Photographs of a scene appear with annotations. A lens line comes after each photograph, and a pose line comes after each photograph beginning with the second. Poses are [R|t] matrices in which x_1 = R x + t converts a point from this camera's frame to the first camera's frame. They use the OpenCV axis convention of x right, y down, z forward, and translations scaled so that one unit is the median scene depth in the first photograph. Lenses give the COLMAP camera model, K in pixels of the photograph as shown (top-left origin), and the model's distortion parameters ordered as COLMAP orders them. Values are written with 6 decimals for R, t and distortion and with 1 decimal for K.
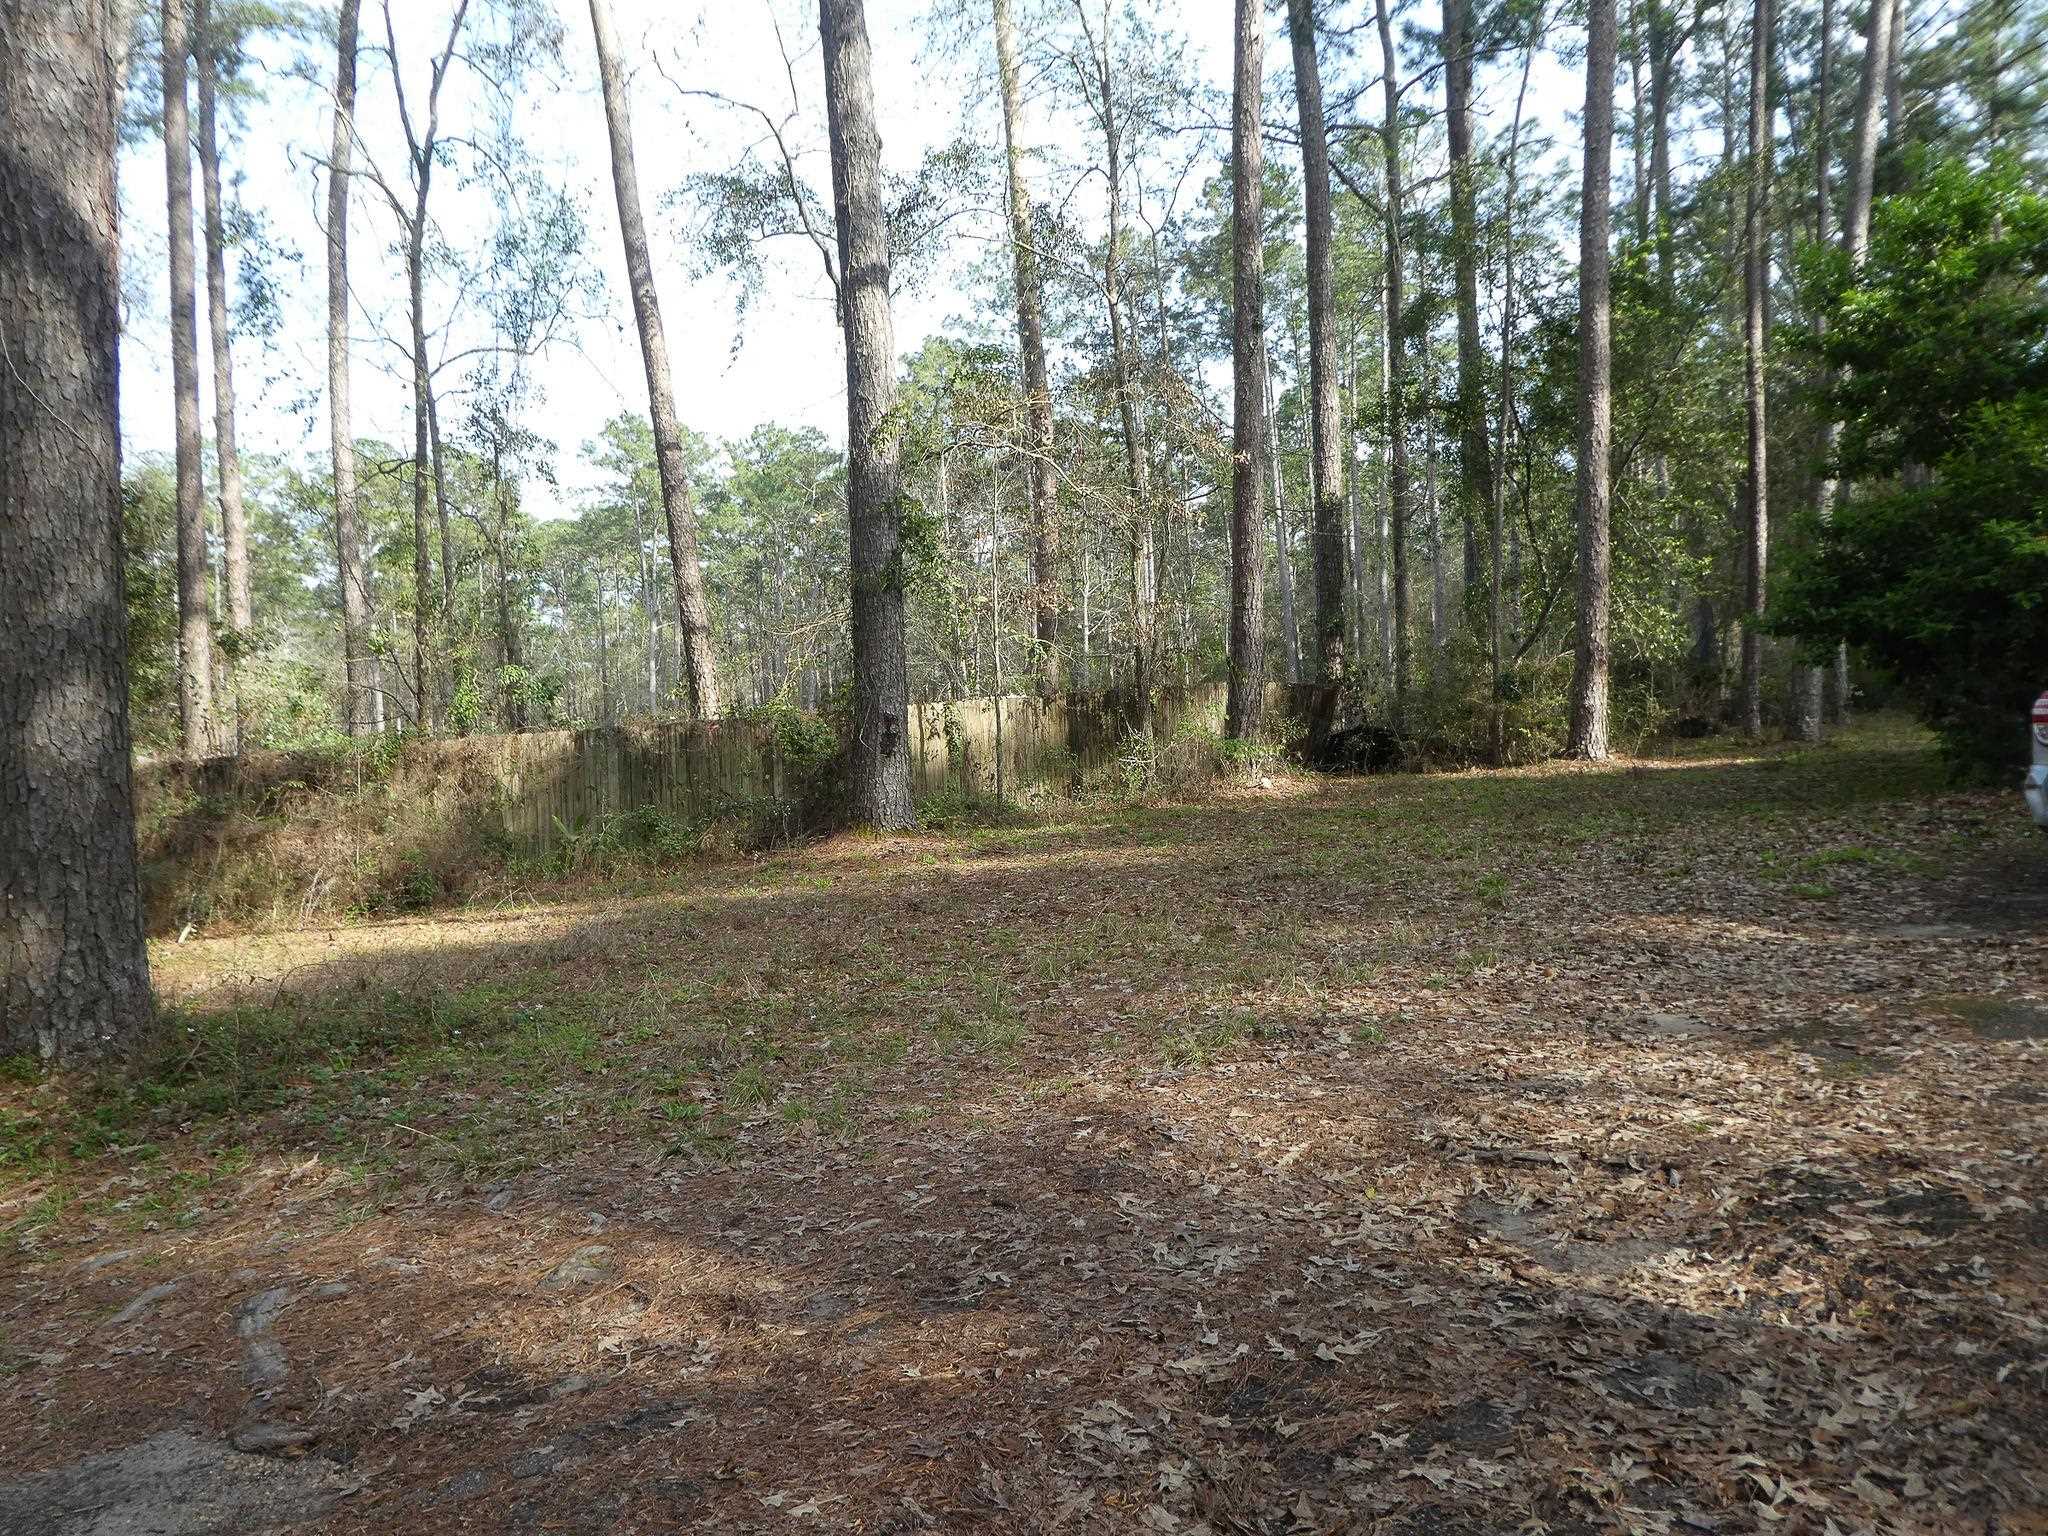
lens RADIAL K [[1520.4, 0, 1025.6], [0, 1520.4, 746.8], [0, 0, 1]] dist [-0.032857, 0.010379]
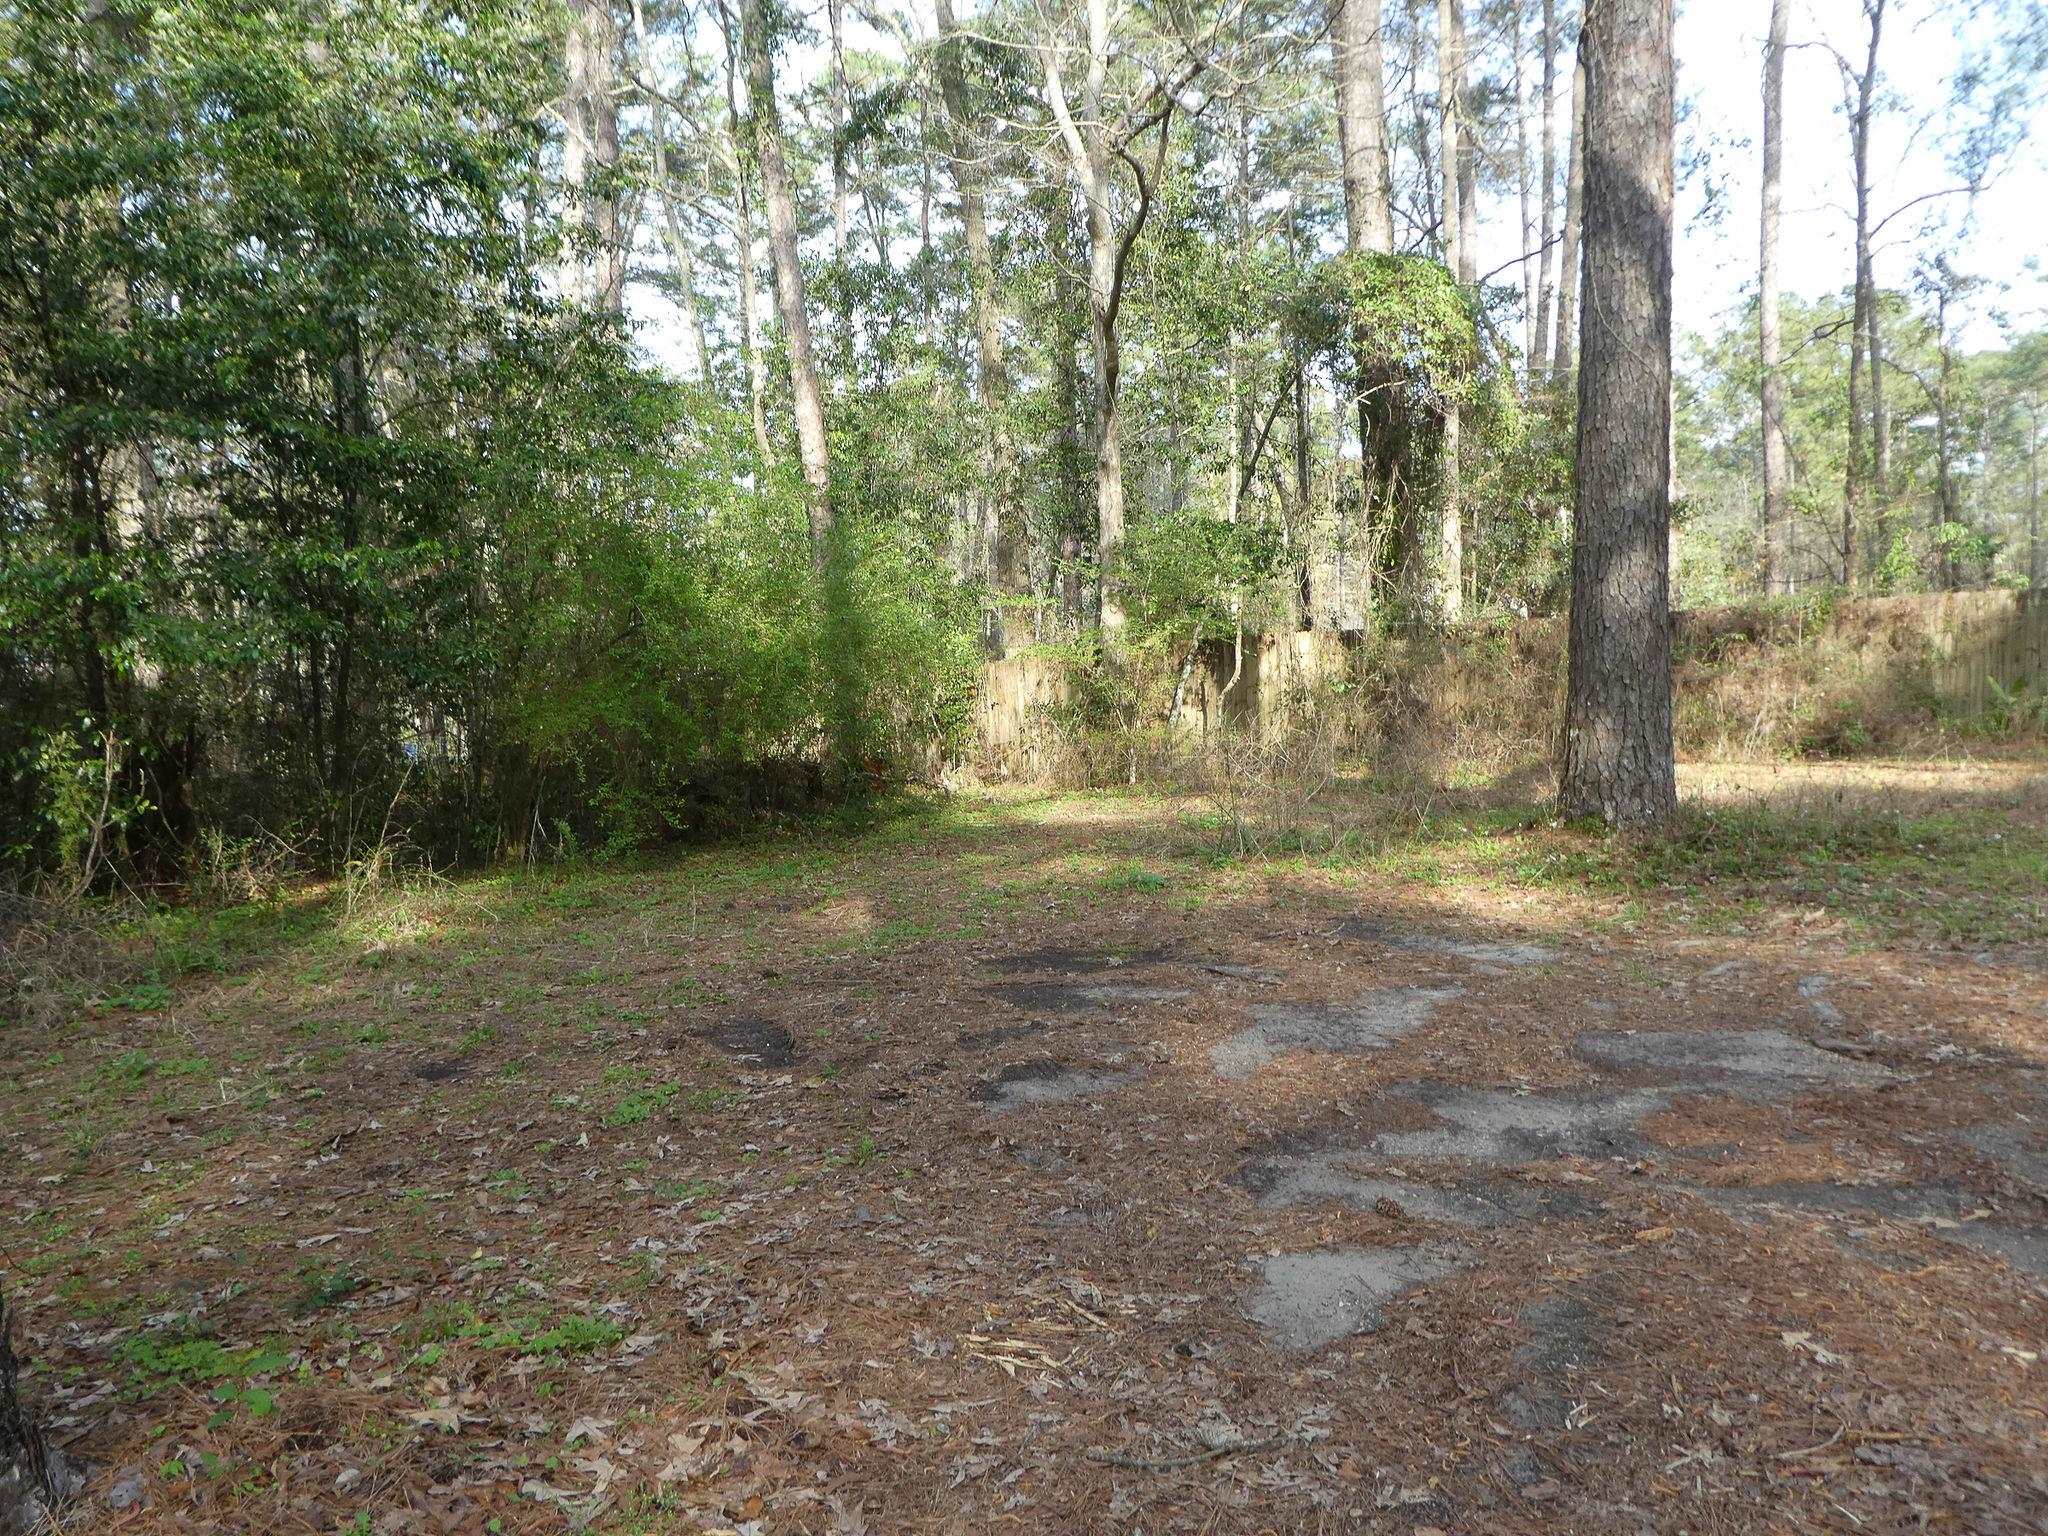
lens RADIAL K [[1520.4, 0, 1025.6], [0, 1520.4, 746.8], [0, 0, 1]] dist [-0.032857, 0.010379]
pose [[0.654956, 0.078969, -0.751530, 0.018096], [-0.009432, 0.995301, 0.096364, 0.003389], [0.755609, -0.056026, 0.652623, -0.131902]]
